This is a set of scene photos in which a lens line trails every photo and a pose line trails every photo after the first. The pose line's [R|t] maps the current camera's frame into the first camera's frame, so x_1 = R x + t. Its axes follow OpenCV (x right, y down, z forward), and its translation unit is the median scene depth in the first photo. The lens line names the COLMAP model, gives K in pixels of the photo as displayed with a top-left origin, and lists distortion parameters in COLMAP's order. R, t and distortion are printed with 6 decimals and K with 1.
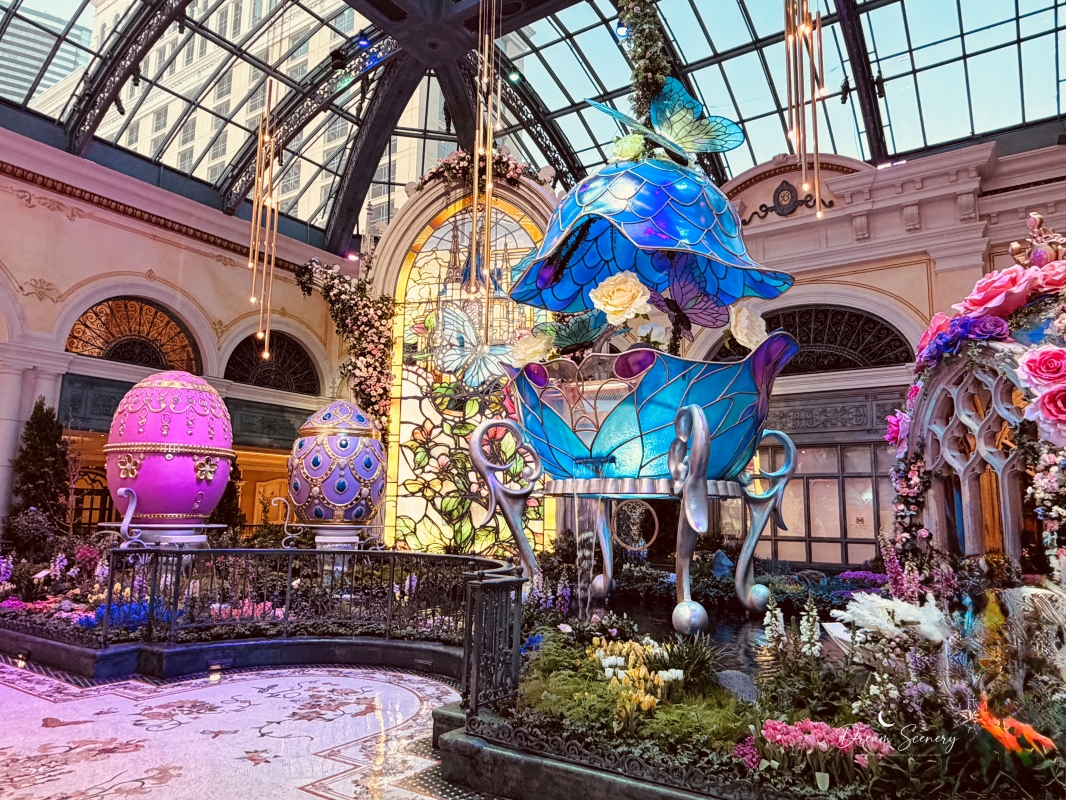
lens RADIAL K [[721.3, 0, 535.1], [0, 721.3, 396.5], [0, 0, 1]] dist [0.001052, 0.000165]
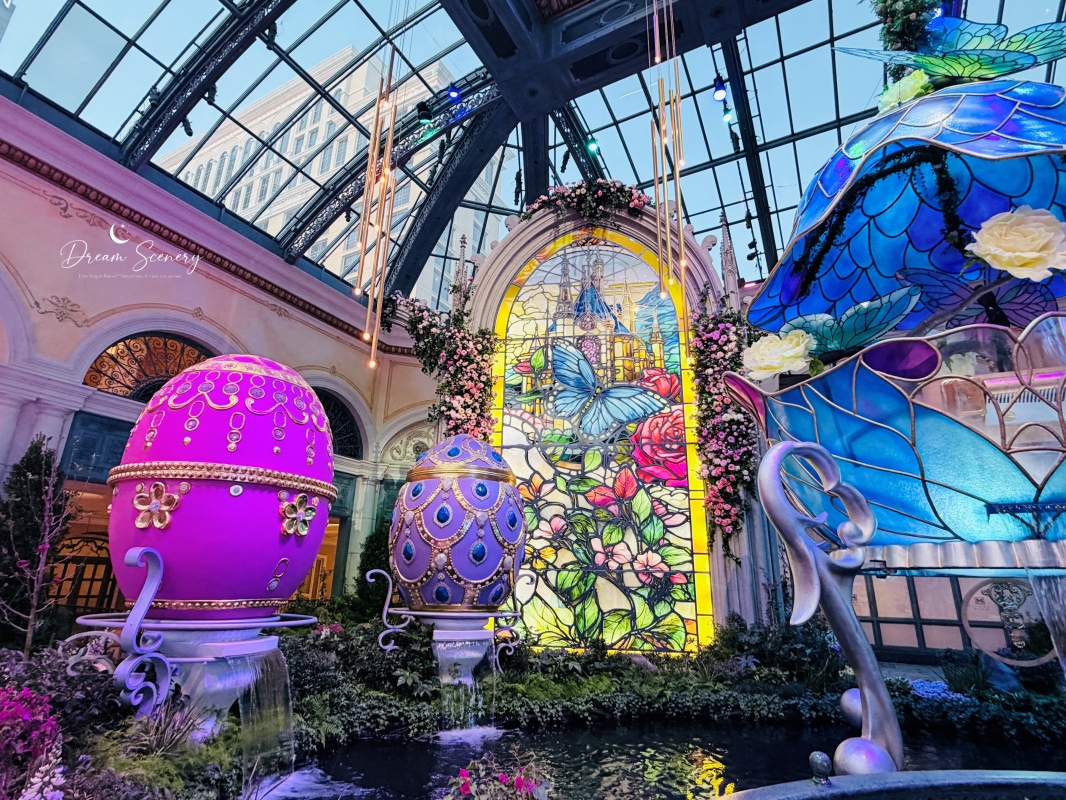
lens RADIAL K [[548.6, 0, 533.0], [0, 548.6, 400.0], [0, 0, 1]] dist [0.001891, 0.000168]
pose [[0.995187, 0.037290, 0.090627, -0.211333], [-0.022206, 0.986529, -0.162075, 0.051079], [-0.095450, 0.159283, 0.982608, 0.365540]]
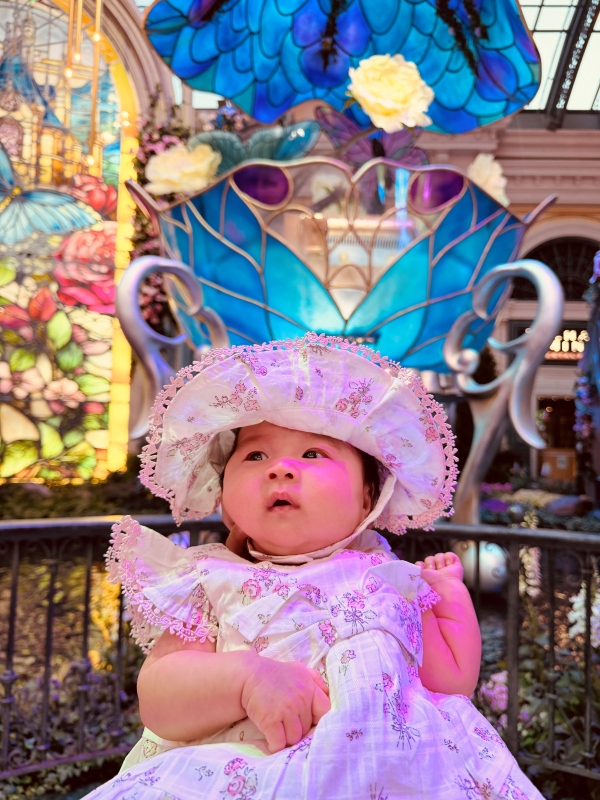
lens RADIAL K [[579.8, 0, 300.0], [0, 579.8, 400.0], [0, 0, 1]] dist [-0.024571, -0.000504]
pose [[0.843199, 0.032056, 0.536645, -0.138224], [-0.092117, 0.992073, 0.085478, 0.062362], [-0.529650, -0.121509, 0.839468, 0.350584]]
